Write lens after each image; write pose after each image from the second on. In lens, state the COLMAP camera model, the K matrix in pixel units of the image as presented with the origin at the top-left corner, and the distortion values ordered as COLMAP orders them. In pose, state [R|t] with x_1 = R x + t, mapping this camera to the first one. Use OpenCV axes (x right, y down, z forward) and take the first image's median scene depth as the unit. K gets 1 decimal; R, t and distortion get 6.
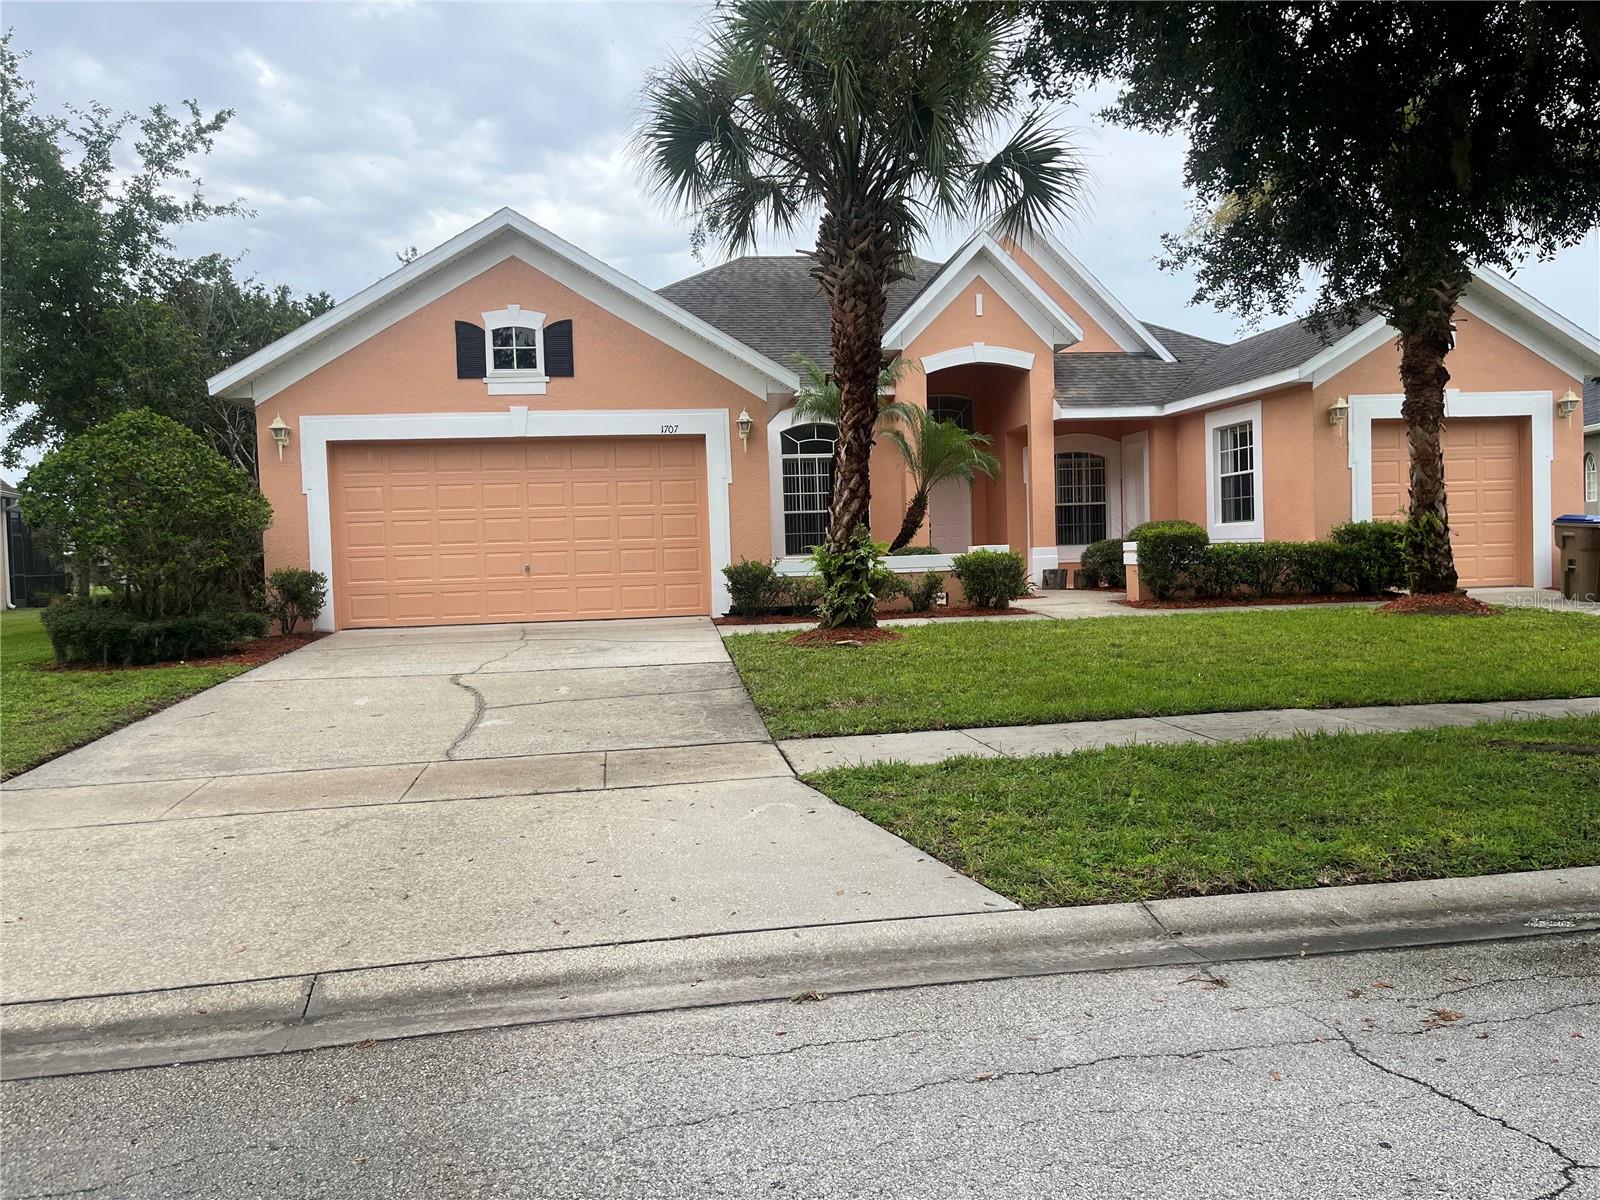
lens RADIAL K [[1226.2, 0, 784.0], [0, 1226.2, 608.7], [0, 0, 1]] dist [0.060614, -0.071534]
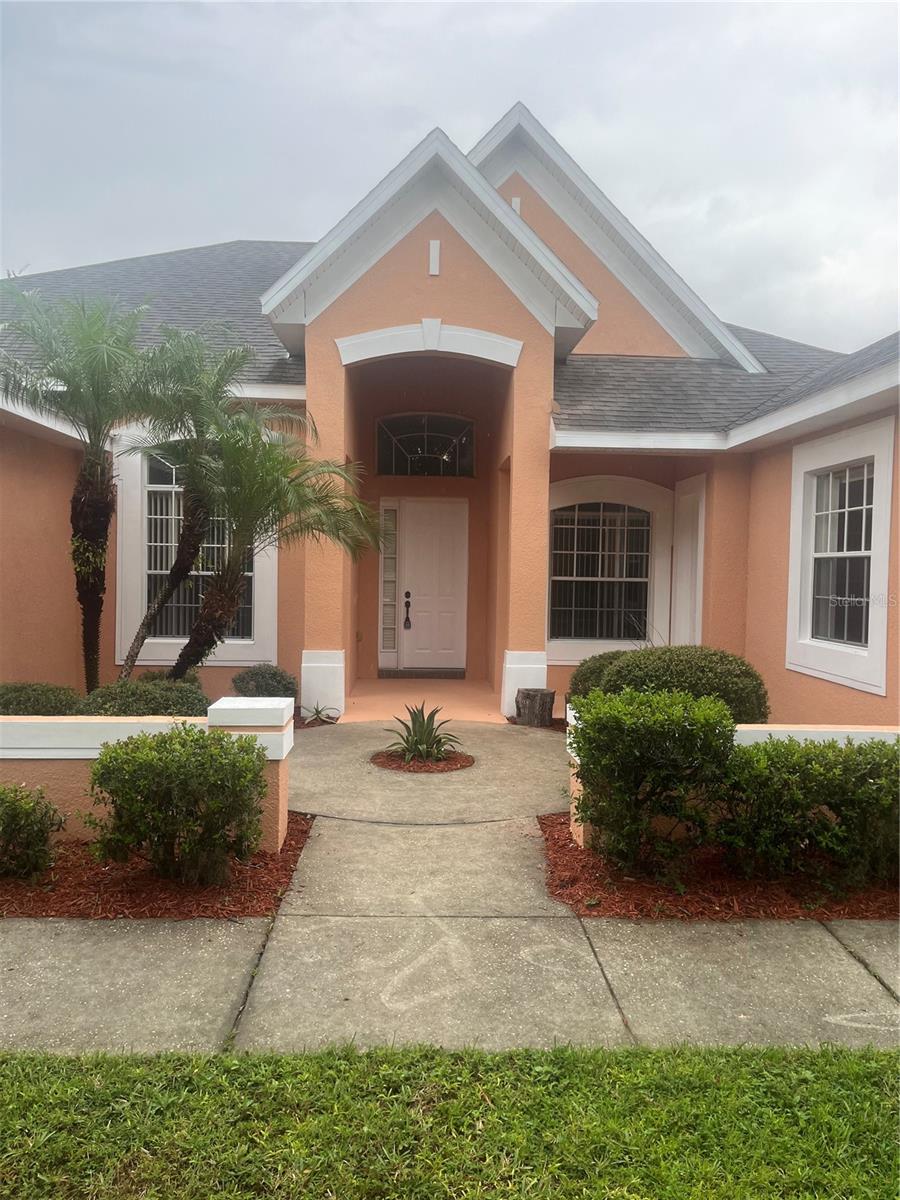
lens RADIAL K [[919.7, 0, 447.6], [0, 919.7, 605.8], [0, 0, 1]] dist [0.060614, -0.071534]
pose [[0.995766, 0.054096, -0.074317, 0.210218], [-0.054374, 0.998519, -0.001717, -0.071717], [0.074114, 0.005751, 0.997233, 0.539572]]
